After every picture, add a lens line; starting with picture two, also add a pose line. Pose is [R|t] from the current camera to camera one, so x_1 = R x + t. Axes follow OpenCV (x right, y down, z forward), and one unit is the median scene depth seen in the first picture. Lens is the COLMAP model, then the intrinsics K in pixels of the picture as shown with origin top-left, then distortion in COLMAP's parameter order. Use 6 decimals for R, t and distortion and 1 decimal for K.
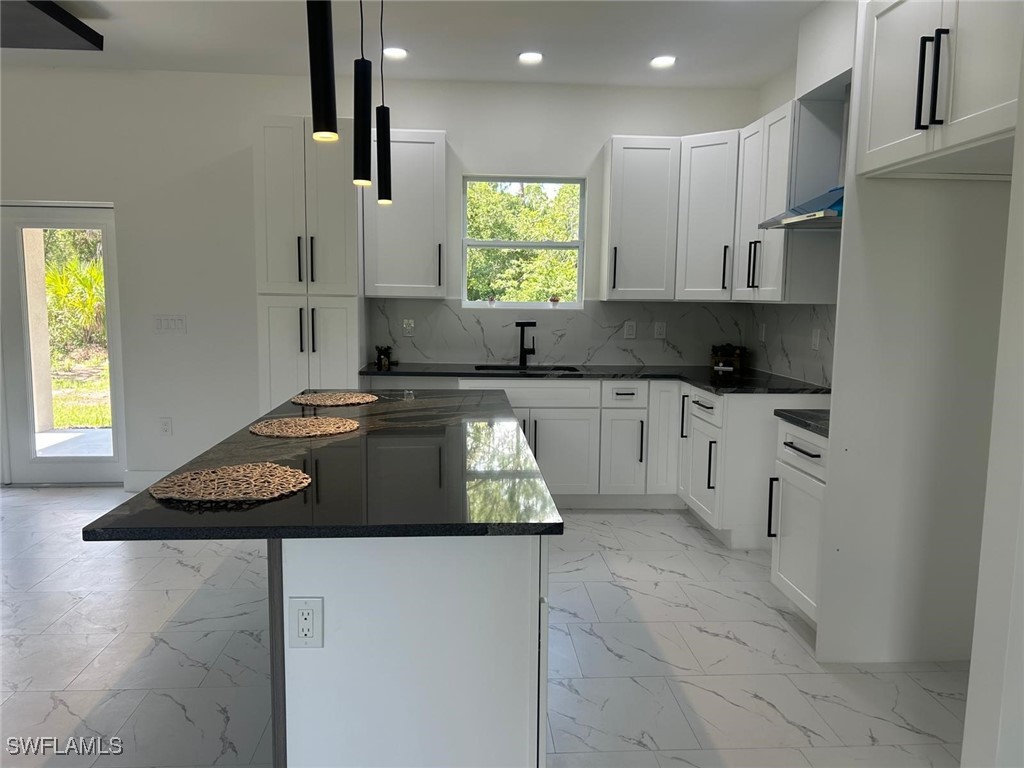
lens RADIAL K [[767.0, 0, 512.0], [0, 767.0, 384.0], [0, 0, 1]] dist [0.003528, 0.002527]
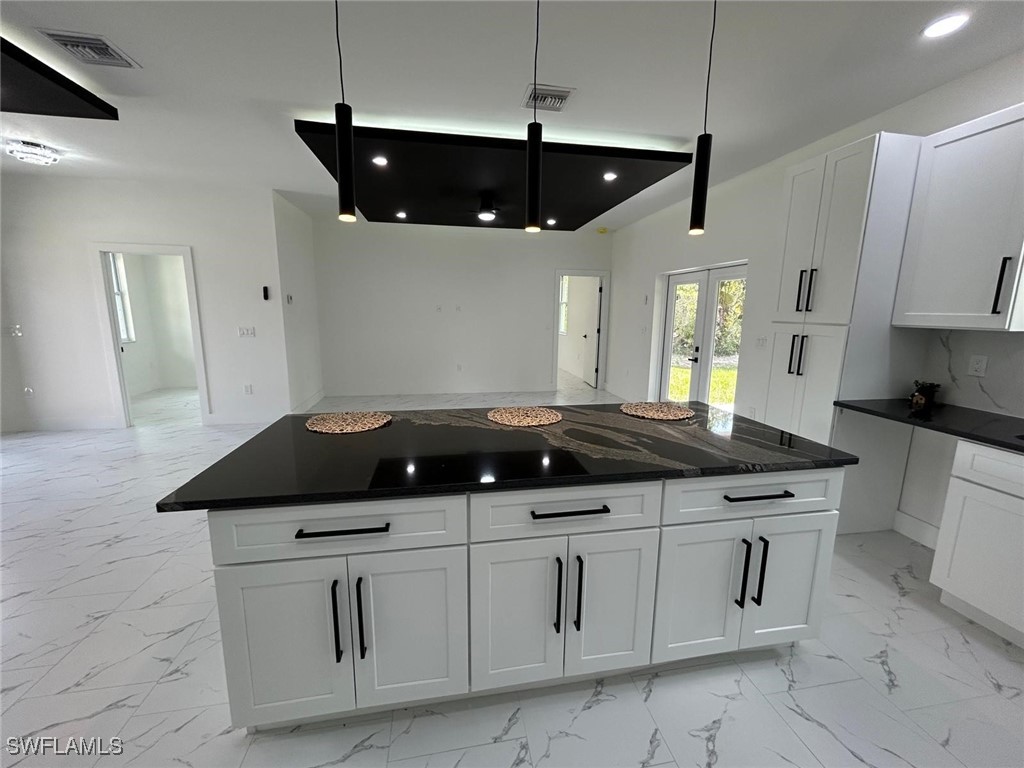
lens RADIAL K [[409.5, 0, 512.0], [0, 409.5, 384.0], [0, 0, 1]] dist [0.000207, 0.000343]
pose [[0.119960, 0.157659, -0.980180, 0.238251], [-0.110424, 0.983303, 0.144647, -0.064833], [0.986619, 0.090883, 0.135367, 0.482782]]
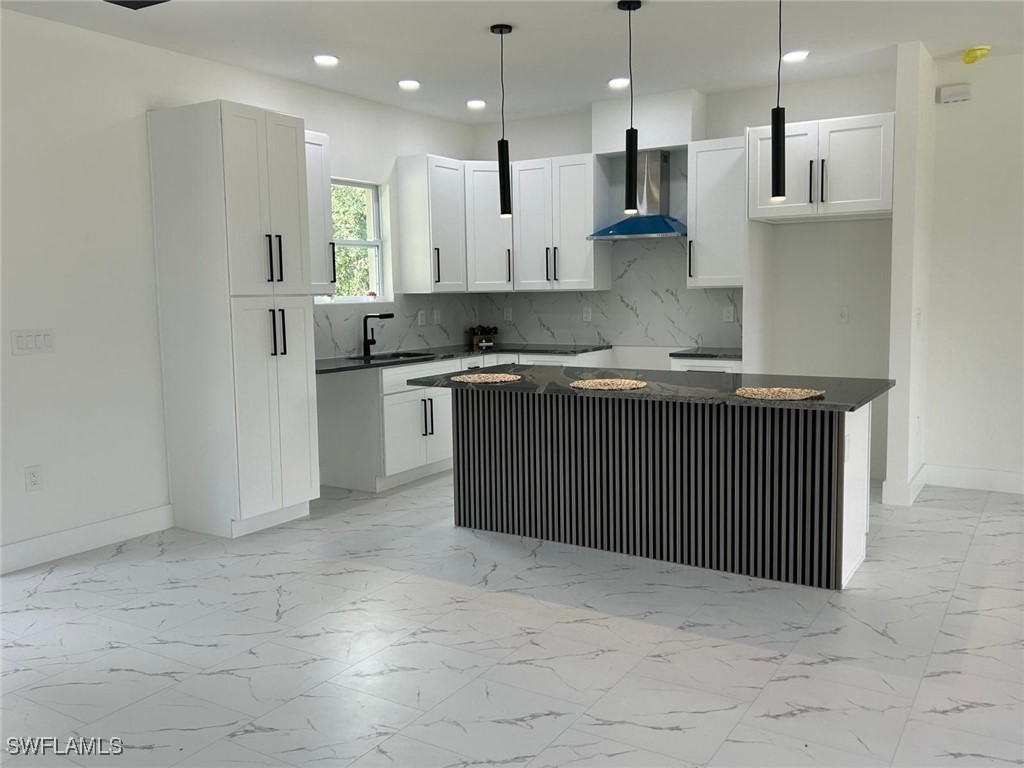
lens RADIAL K [[857.8, 0, 512.0], [0, 857.8, 384.0], [0, 0, 1]] dist [0.100719, 0.001505]
pose [[0.587710, -0.113488, 0.801073, -0.888097], [0.115805, 0.991718, 0.055536, -0.029624], [-0.800741, 0.060129, 0.595985, 0.118203]]
